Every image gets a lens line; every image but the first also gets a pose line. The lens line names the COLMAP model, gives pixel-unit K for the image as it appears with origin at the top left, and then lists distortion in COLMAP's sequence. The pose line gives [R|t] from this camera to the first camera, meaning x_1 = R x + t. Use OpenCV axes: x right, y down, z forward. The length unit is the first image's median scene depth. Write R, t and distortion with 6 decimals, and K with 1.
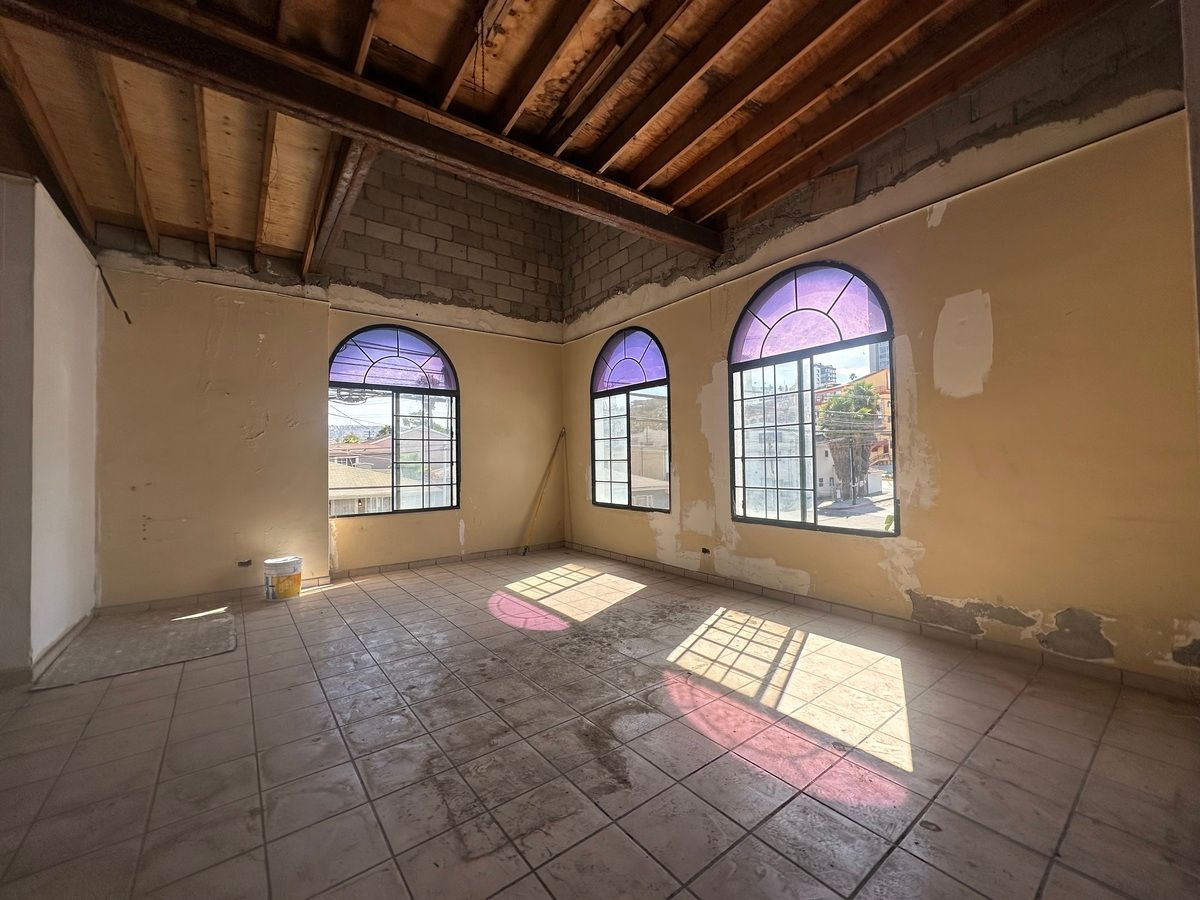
lens RADIAL K [[486.7, 0, 595.4], [0, 486.7, 448.9], [0, 0, 1]] dist [-0.000598, -0.000050]
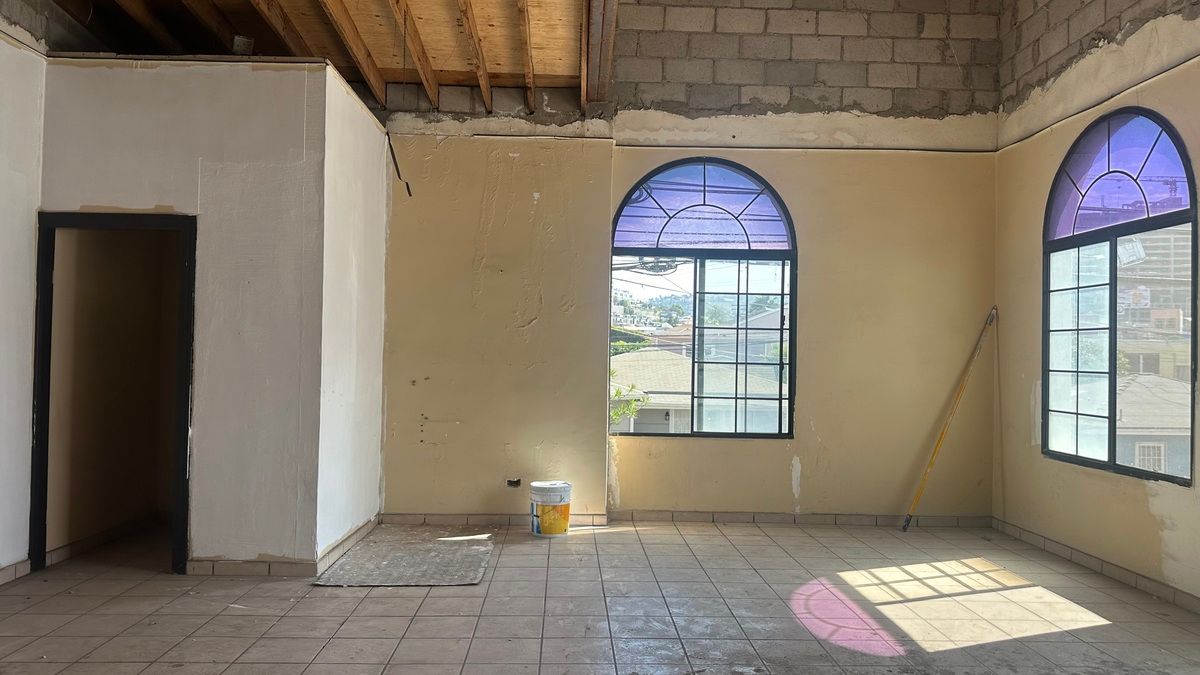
lens RADIAL K [[850.7, 0, 591.5], [0, 850.7, 340.7], [0, 0, 1]] dist [0.052774, -0.044328]
pose [[0.810504, 0.020762, -0.585365, 0.163189], [-0.014331, 0.999775, 0.015617, -0.018276], [0.585558, -0.004268, 0.810619, -0.044852]]
